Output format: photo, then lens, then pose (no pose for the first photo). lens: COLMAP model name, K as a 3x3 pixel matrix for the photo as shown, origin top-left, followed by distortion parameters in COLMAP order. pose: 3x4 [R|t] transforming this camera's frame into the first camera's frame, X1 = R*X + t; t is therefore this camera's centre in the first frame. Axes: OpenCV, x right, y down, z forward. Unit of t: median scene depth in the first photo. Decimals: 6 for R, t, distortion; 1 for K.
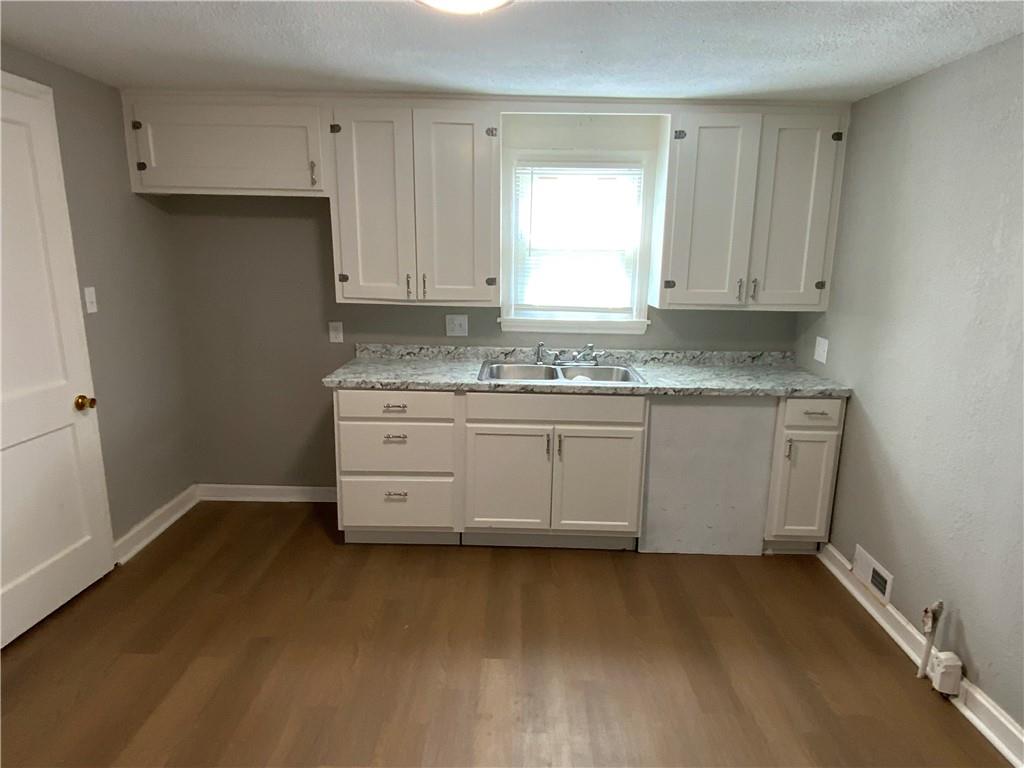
lens RADIAL K [[636.8, 0, 512.0], [0, 636.8, 384.0], [0, 0, 1]] dist [0.054103, -0.022425]
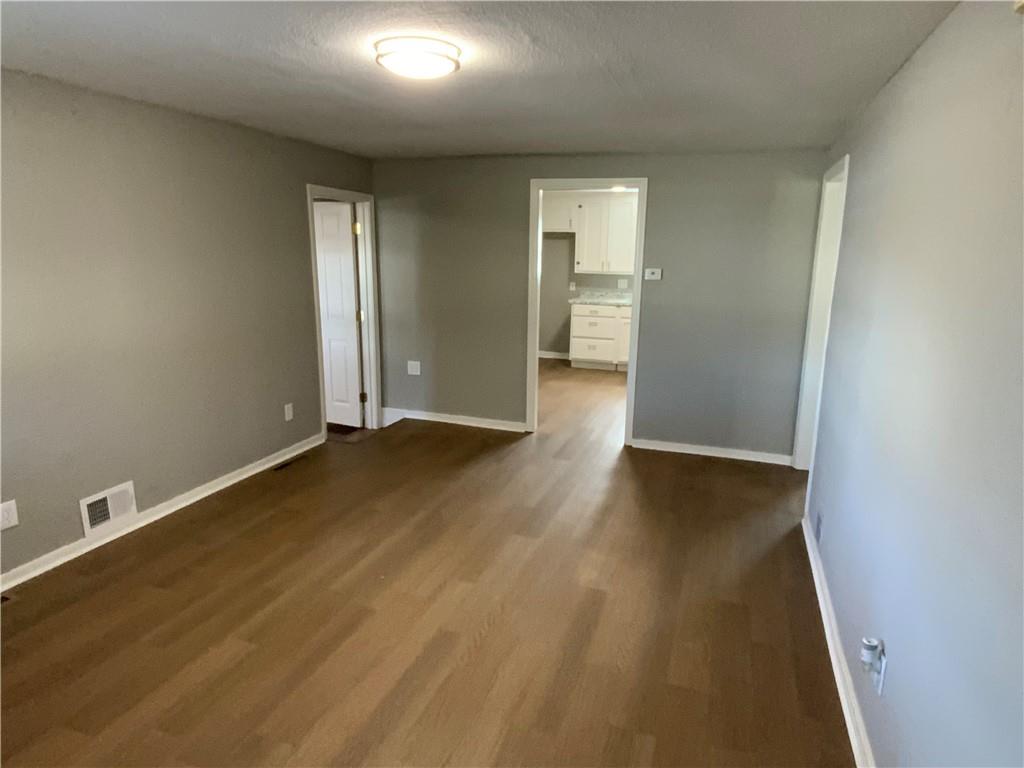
lens RADIAL K [[630.0, 0, 512.0], [0, 630.0, 384.0], [0, 0, 1]] dist [0.026608, 0.000544]
pose [[0.946018, 0.071677, -0.316088, 0.326803], [-0.072479, 0.997327, 0.009235, 0.320211], [0.315905, 0.014173, 0.948685, -1.504928]]
